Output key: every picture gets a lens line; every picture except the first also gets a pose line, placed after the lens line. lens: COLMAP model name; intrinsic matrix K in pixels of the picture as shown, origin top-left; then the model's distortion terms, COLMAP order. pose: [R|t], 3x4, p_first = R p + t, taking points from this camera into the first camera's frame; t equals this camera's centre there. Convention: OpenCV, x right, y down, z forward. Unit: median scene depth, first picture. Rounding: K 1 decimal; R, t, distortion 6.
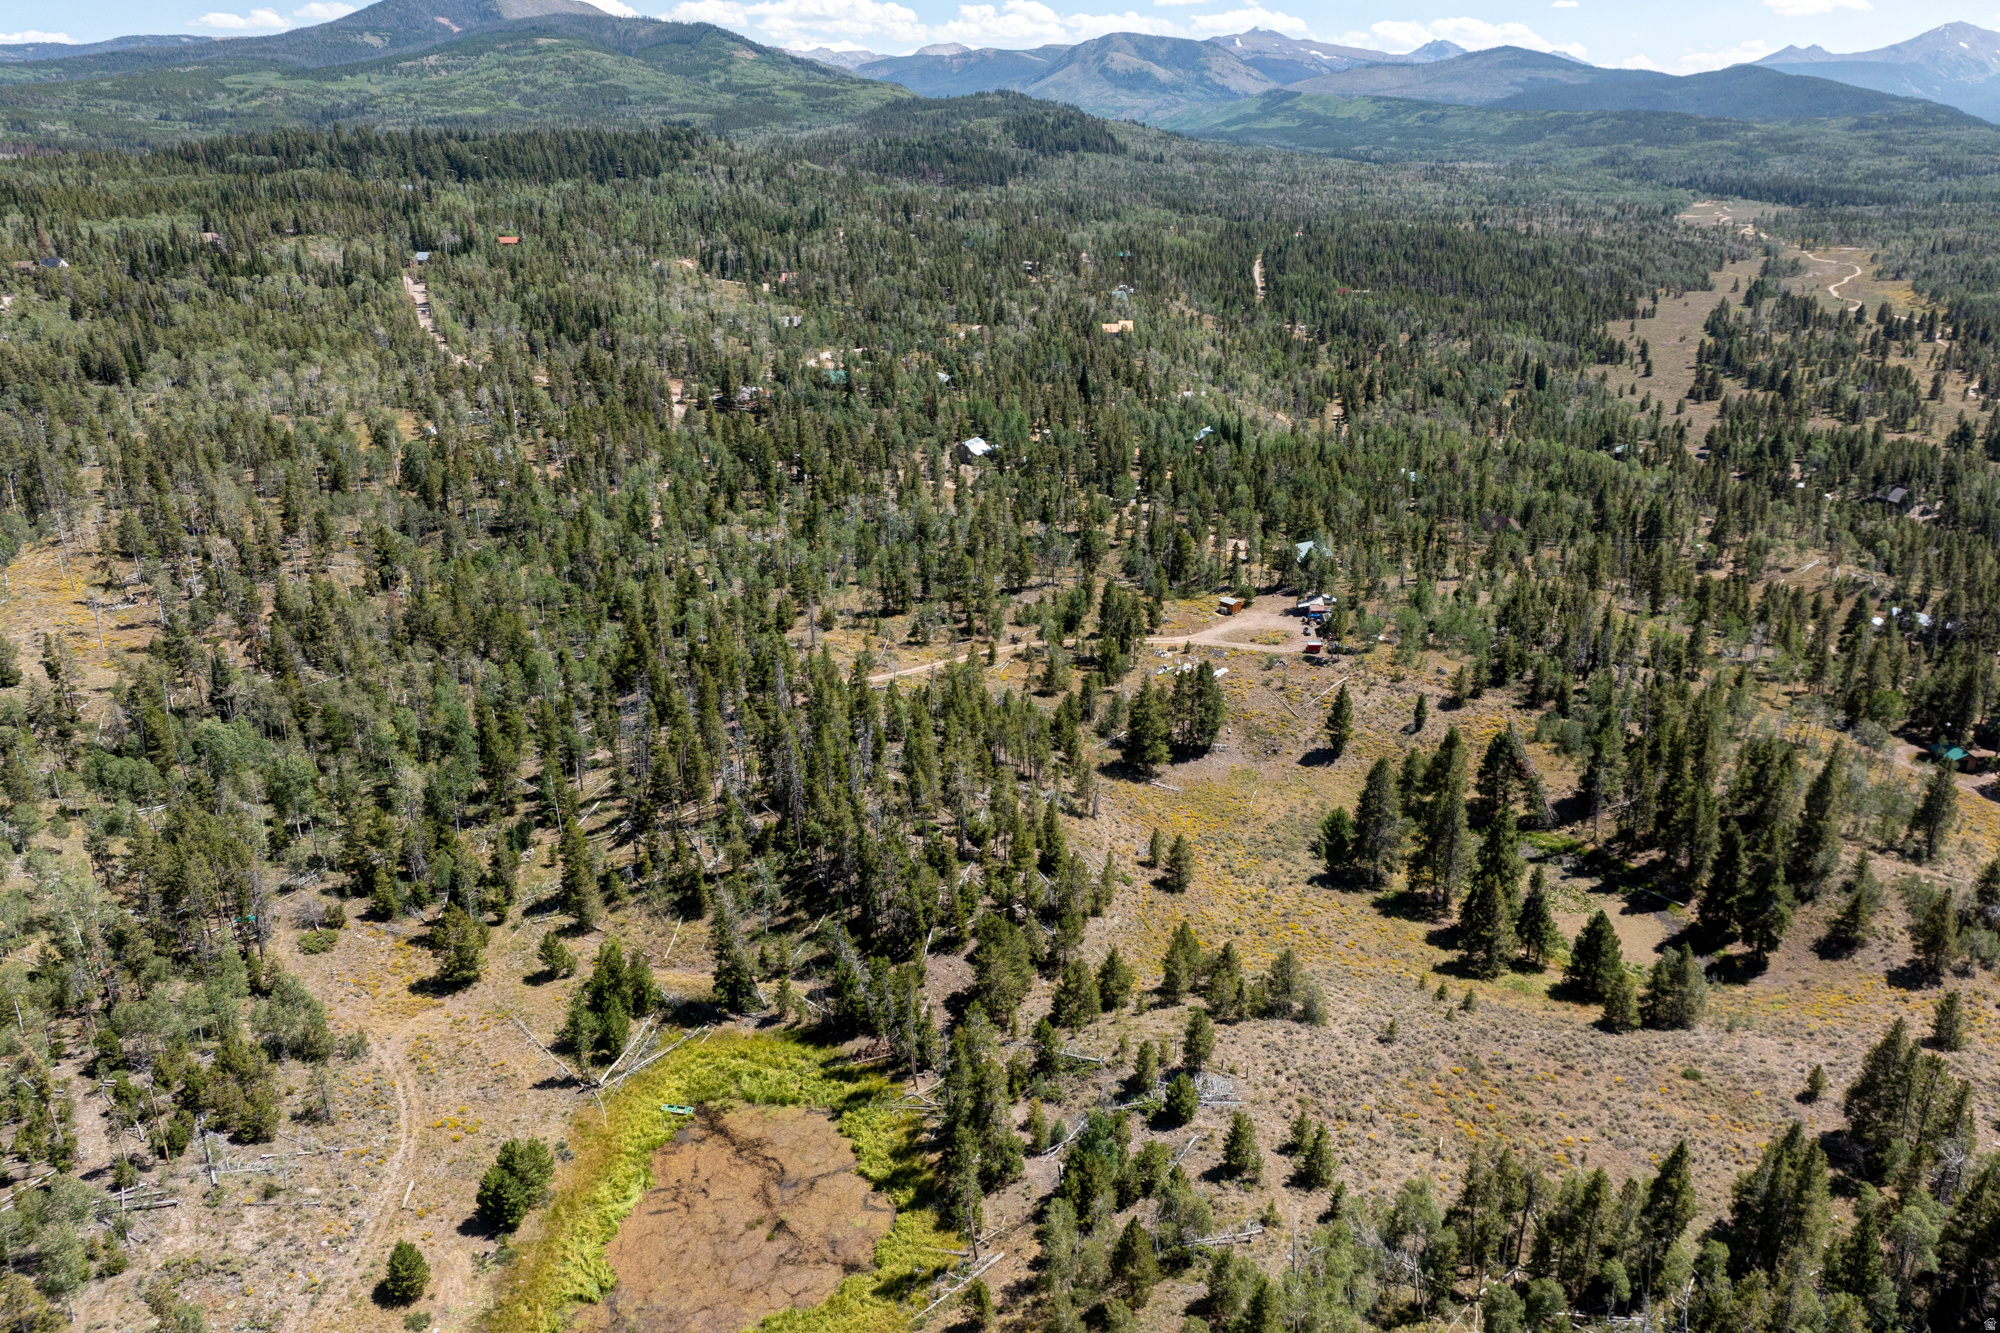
lens RADIAL K [[1428.4, 0, 1000.0], [0, 1428.4, 666.5], [0, 0, 1]] dist [-0.044116, 0.017000]
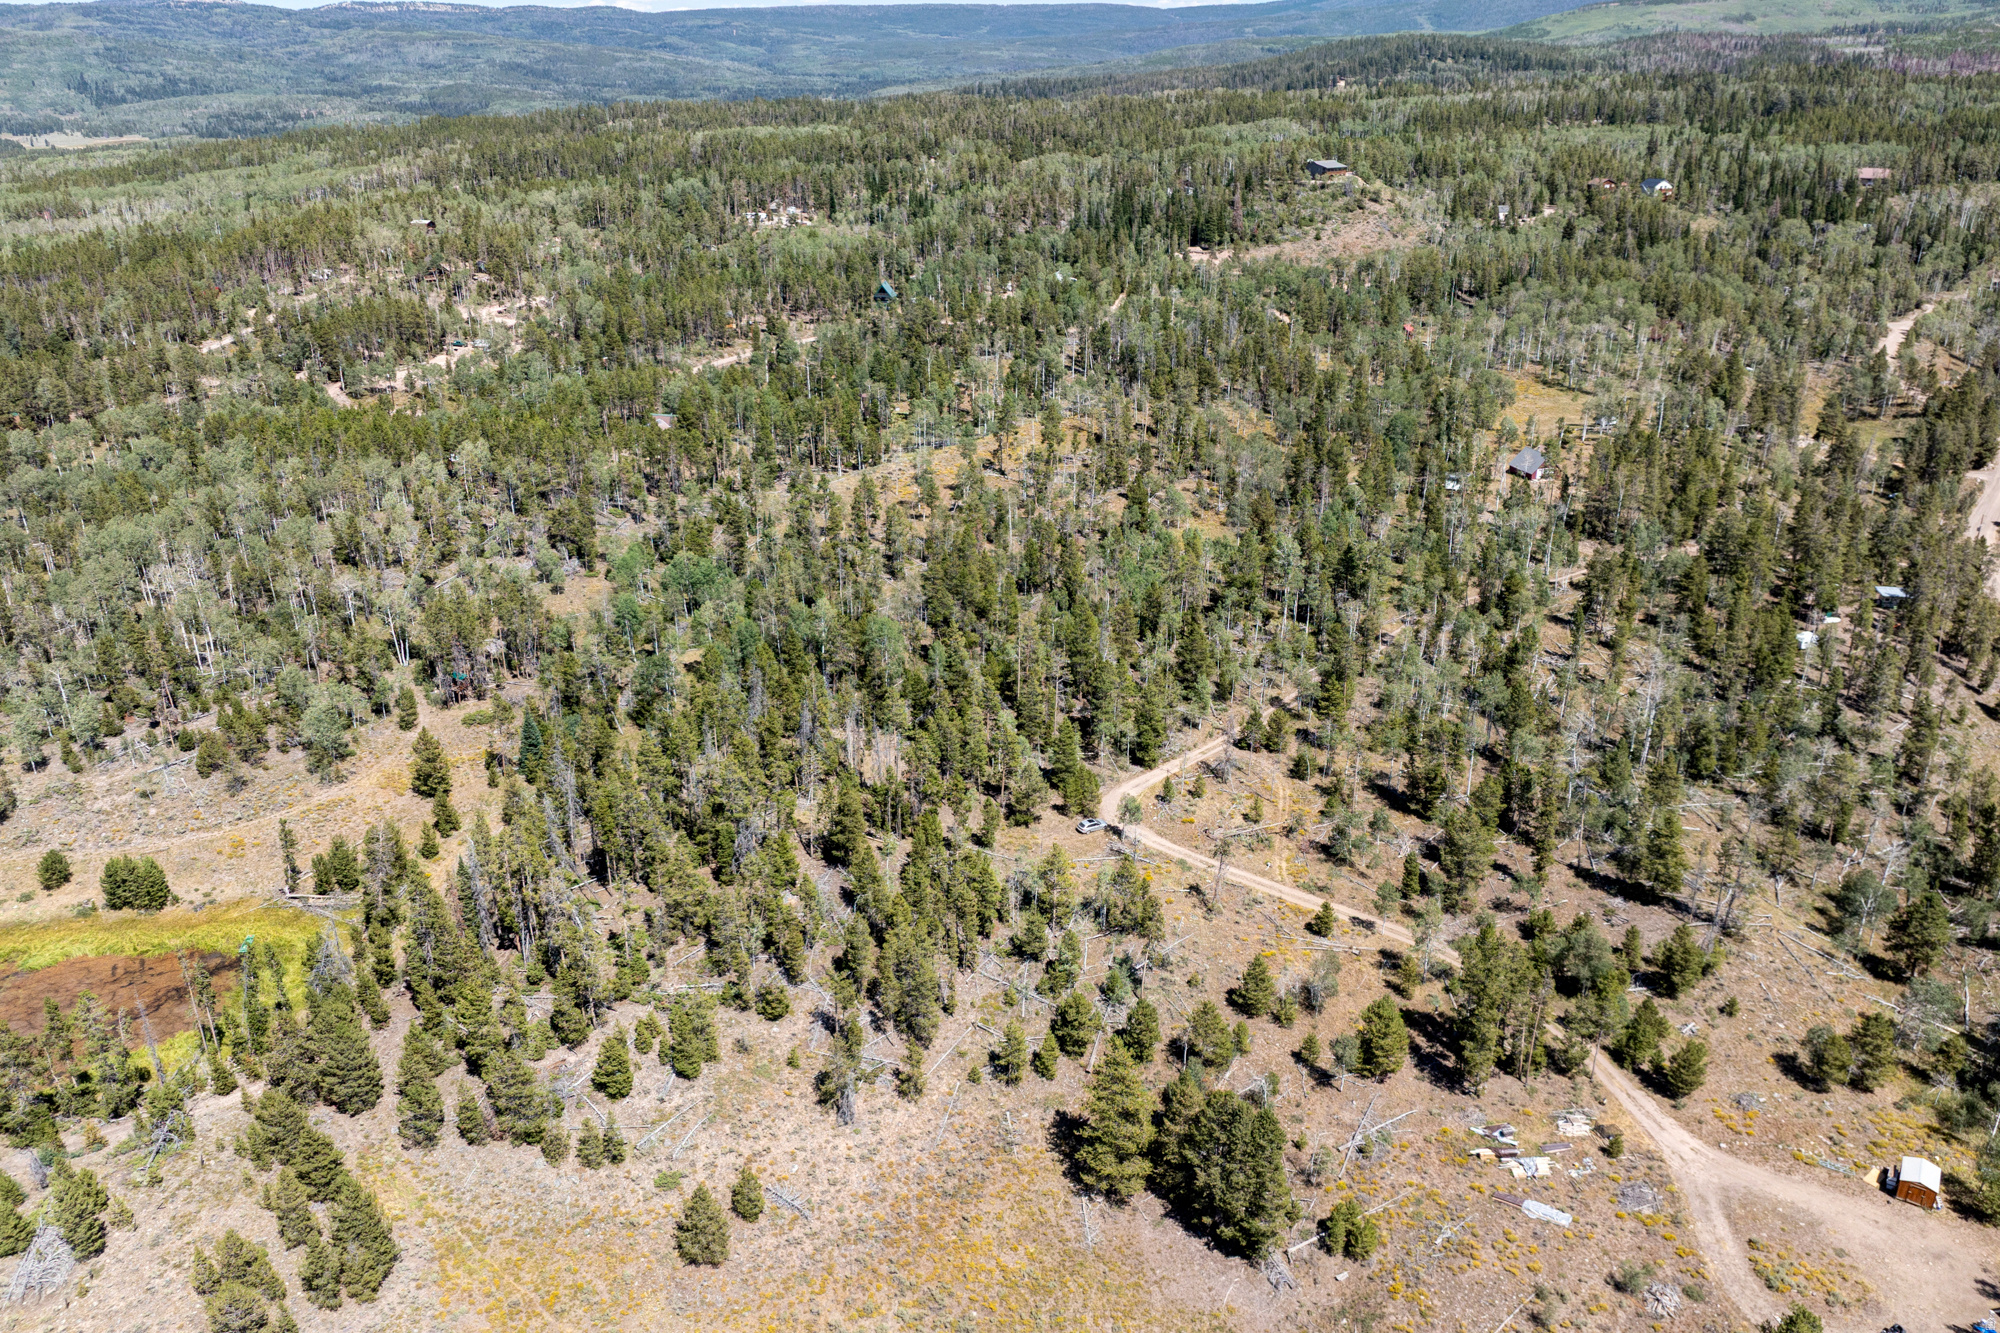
lens RADIAL K [[1428.4, 0, 1000.0], [0, 1428.4, 666.5], [0, 0, 1]] dist [-0.044116, 0.017000]
pose [[0.207250, 0.378845, -0.901956, 0.463682], [-0.331761, 0.894556, 0.299506, -0.238045], [0.920316, 0.237161, 0.311082, 0.628711]]
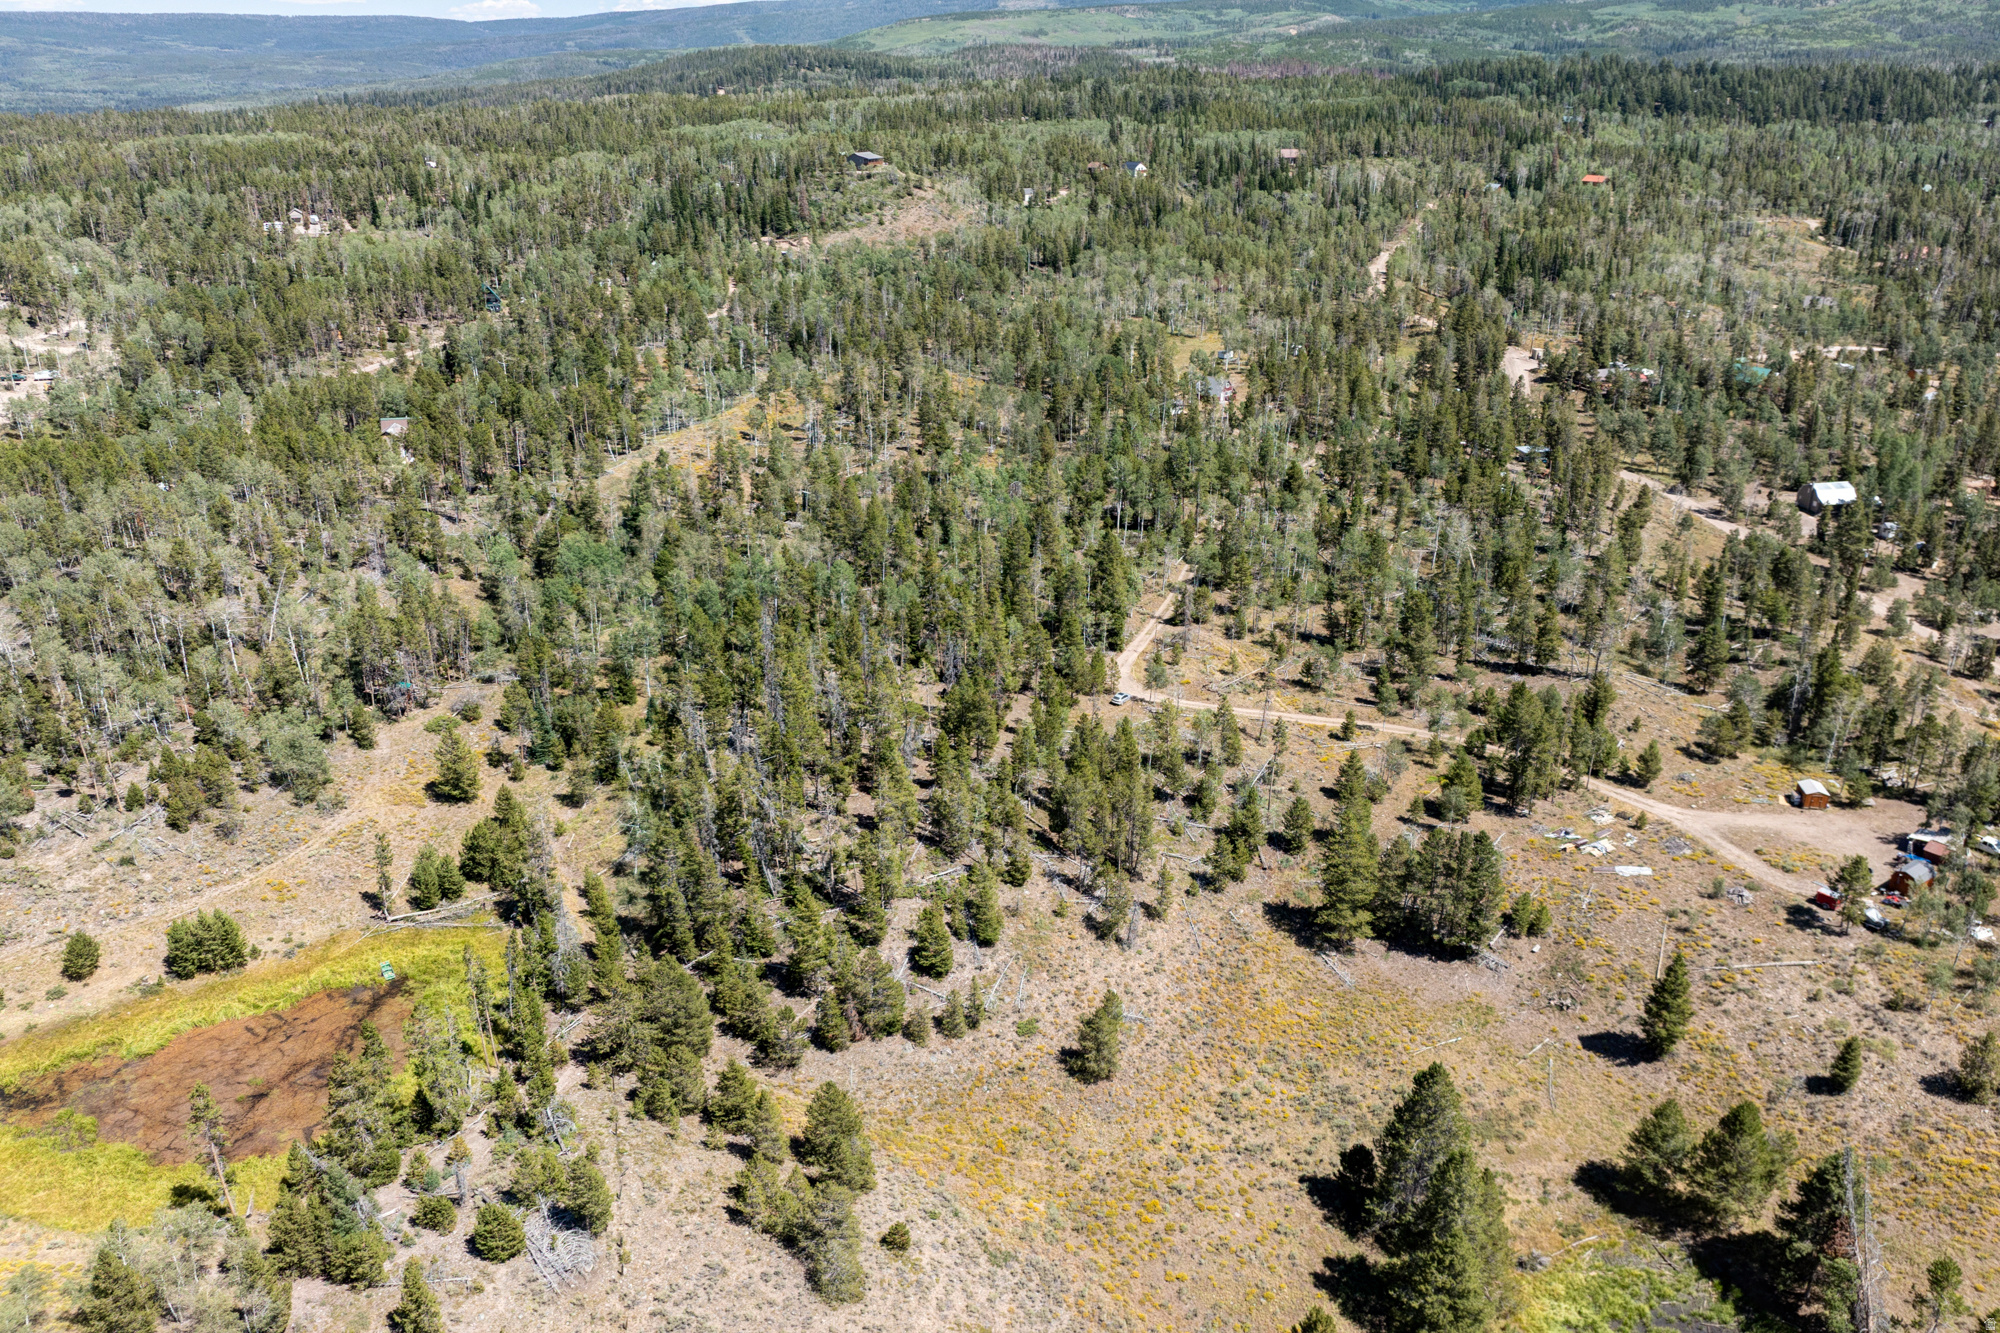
lens RADIAL K [[1428.4, 0, 1000.0], [0, 1428.4, 666.5], [0, 0, 1]] dist [-0.044116, 0.017000]
pose [[0.613689, 0.301047, -0.729902, 0.410763], [-0.273031, 0.948338, 0.161581, -0.107532], [0.740837, 0.100125, 0.664180, 0.336549]]
